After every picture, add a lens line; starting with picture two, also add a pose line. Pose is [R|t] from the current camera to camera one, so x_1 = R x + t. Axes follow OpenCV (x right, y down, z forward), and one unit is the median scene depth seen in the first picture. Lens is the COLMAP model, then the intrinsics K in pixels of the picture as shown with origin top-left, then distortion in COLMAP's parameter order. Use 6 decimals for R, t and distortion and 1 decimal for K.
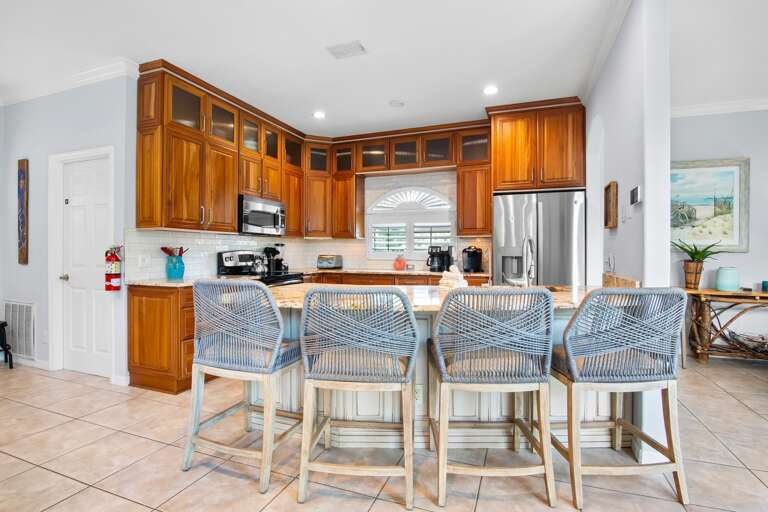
lens RADIAL K [[375.2, 0, 383.8], [0, 375.2, 248.1], [0, 0, 1]] dist [-0.015574, -0.000217]
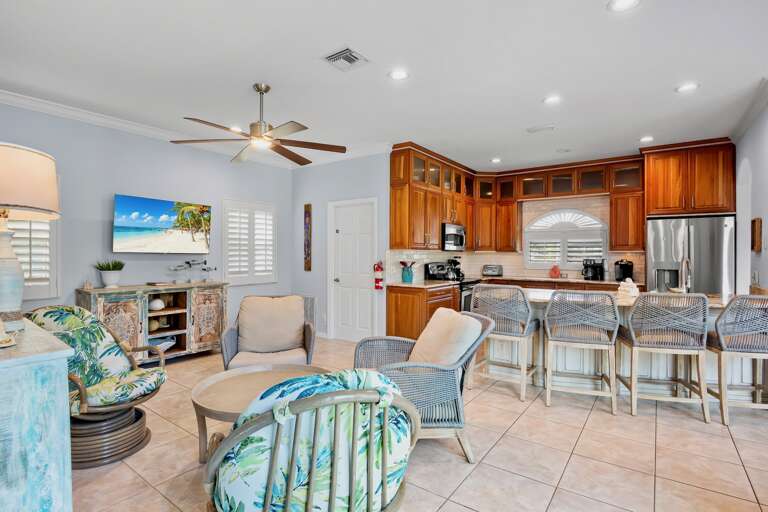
lens RADIAL K [[383.0, 0, 383.3], [0, 383.0, 252.2], [0, 0, 1]] dist [-0.013248, 0.000089]
pose [[0.965295, 0.000355, -0.261163, -0.229993], [0.000414, 0.999996, 0.002890, -0.039157], [0.261163, -0.002898, 0.965290, -0.461082]]
